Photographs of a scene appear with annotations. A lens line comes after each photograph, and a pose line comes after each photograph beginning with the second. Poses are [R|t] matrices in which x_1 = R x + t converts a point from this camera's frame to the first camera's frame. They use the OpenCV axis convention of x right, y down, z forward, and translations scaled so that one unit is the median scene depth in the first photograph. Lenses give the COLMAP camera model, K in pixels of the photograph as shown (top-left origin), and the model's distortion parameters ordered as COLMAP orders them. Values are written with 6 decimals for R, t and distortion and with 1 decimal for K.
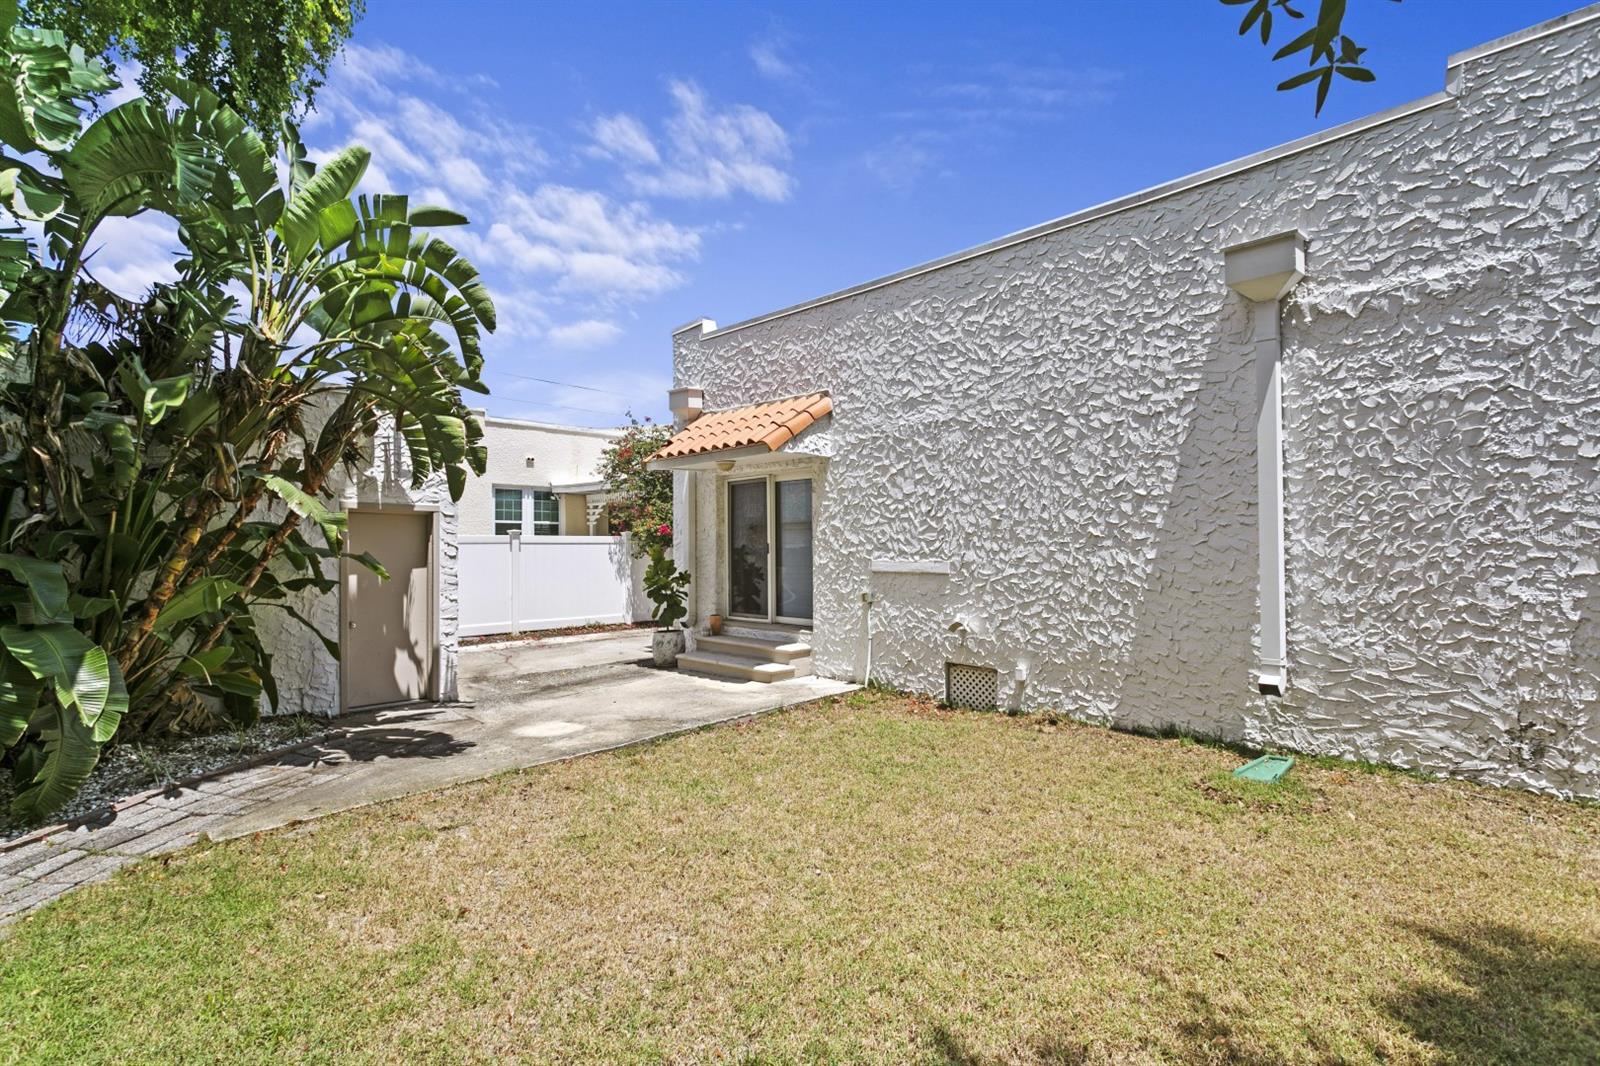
lens RADIAL K [[679.6, 0, 800.0], [0, 679.6, 533.0], [0, 0, 1]] dist [0.000584, -0.000013]
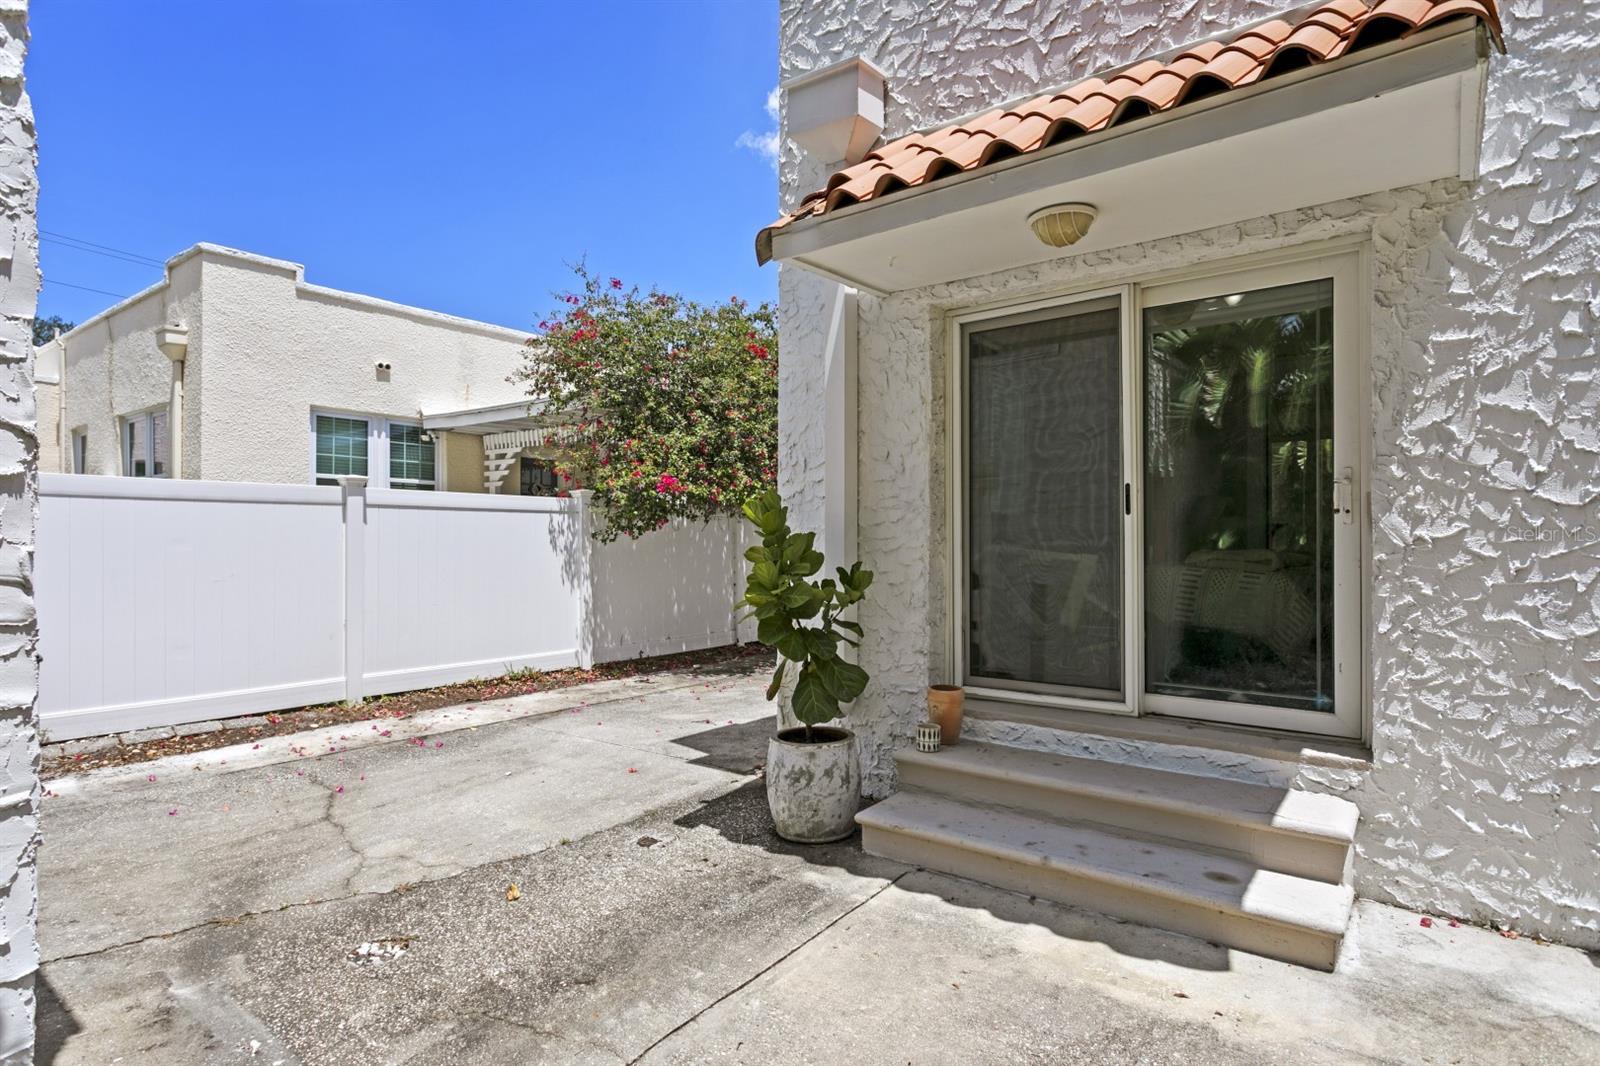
lens RADIAL K [[784.1, 0, 790.9], [0, 784.1, 535.7], [0, 0, 1]] dist [-0.001707, -0.000304]
pose [[0.993855, 0.007573, 0.110430, -0.172755], [-0.009043, 0.999877, 0.012820, 0.025114], [-0.110319, -0.013739, 0.993801, 0.413854]]
